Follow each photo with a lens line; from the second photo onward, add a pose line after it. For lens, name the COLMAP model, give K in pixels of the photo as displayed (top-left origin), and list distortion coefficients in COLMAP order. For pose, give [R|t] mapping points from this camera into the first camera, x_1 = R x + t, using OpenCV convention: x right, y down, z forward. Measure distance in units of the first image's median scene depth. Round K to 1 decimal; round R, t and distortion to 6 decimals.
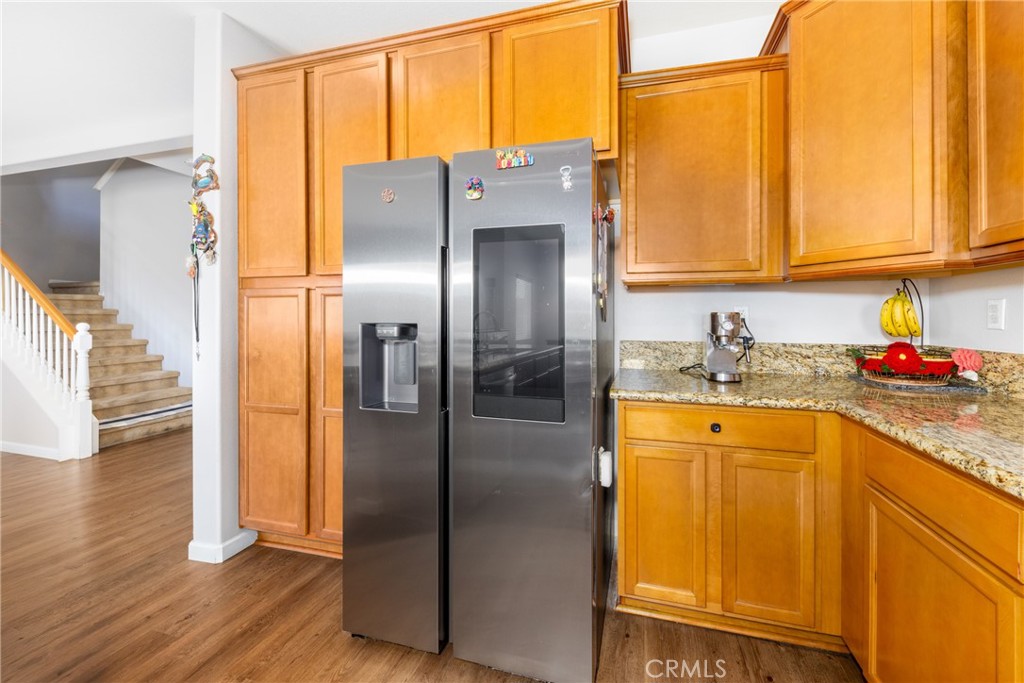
lens RADIAL K [[382.1, 0, 527.6], [0, 382.1, 318.0], [0, 0, 1]] dist [0.006410, -0.000095]
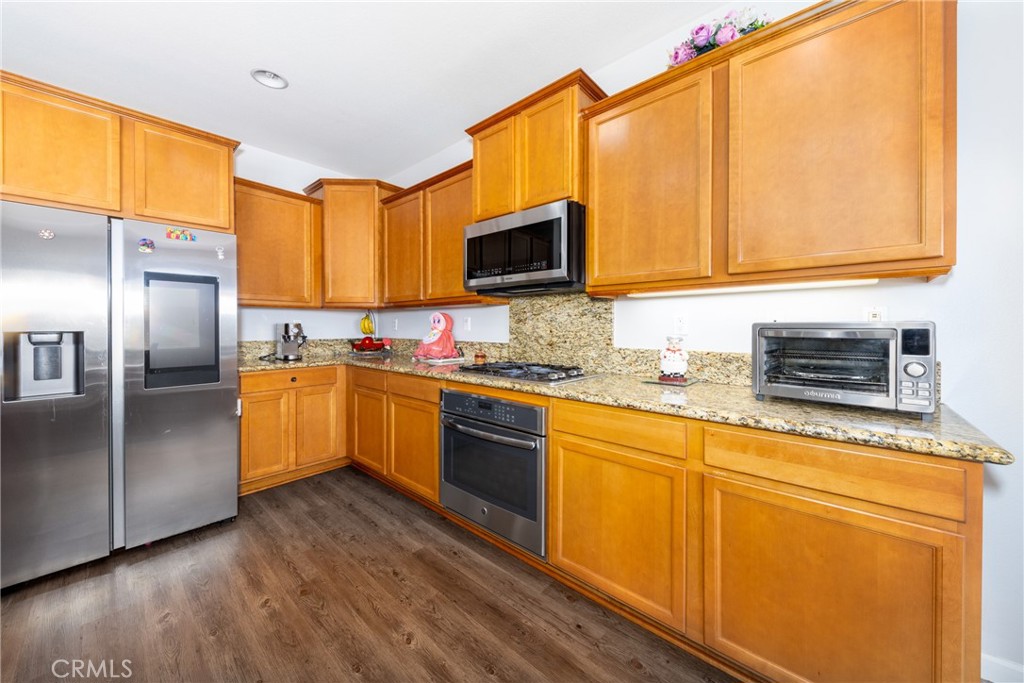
lens RADIAL K [[349.8, 0, 531.1], [0, 349.8, 327.0], [0, 0, 1]] dist [-0.000037, -0.000061]
pose [[0.384744, -0.004620, 0.923012, -0.636512], [-0.001285, 0.999984, 0.005541, -0.007680], [-0.923022, -0.003318, 0.384732, -0.766102]]
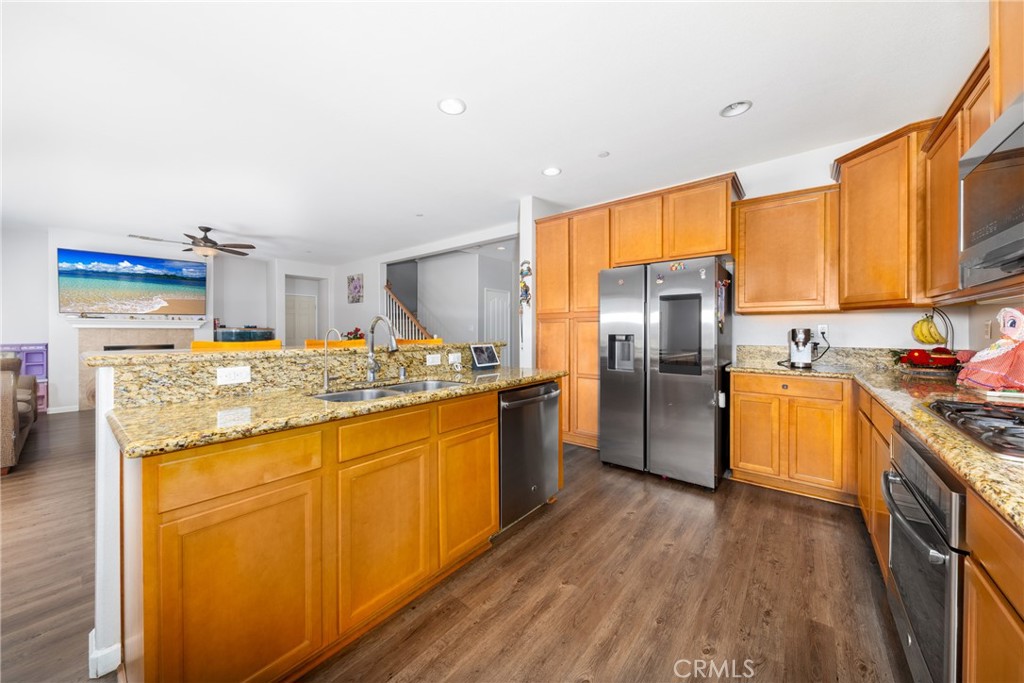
lens RADIAL K [[377.6, 0, 511.5], [0, 377.6, 332.6], [0, 0, 1]] dist [0.000009, -0.000032]
pose [[0.934007, 0.000565, -0.357255, -0.120118], [0.001555, 0.999983, 0.005647, -0.009692], [0.357252, -0.005830, 0.933990, -1.147129]]
